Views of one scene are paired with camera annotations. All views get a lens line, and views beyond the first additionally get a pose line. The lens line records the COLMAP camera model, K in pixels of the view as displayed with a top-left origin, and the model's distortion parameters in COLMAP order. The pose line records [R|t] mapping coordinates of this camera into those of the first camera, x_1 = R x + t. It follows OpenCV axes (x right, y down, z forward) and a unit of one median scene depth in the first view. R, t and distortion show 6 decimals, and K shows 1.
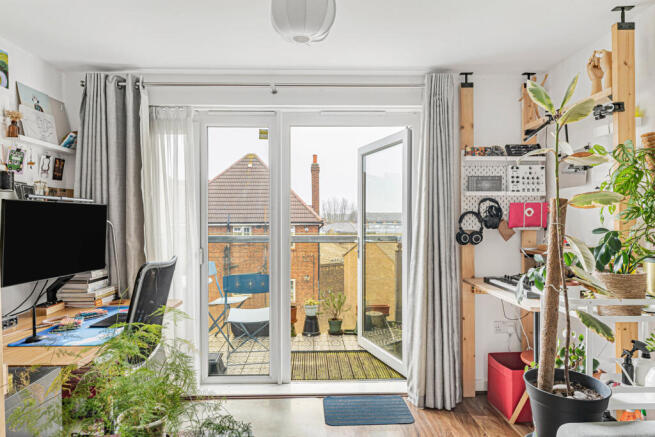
lens RADIAL K [[395.9, 0, 327.5], [0, 395.9, 218.5], [0, 0, 1]] dist [0.002903, 0.001822]
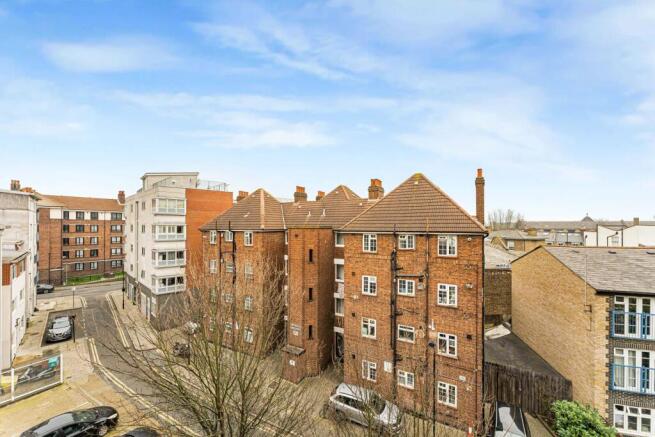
lens RADIAL K [[261.4, 0, 325.4], [0, 261.4, 224.6], [0, 0, 1]] dist [0.000694, 0.000205]
pose [[0.841843, 0.004173, -0.539707, -0.000311], [-0.005830, 0.999982, -0.001361, -0.006197], [0.539691, 0.004292, 0.841852, 0.185007]]
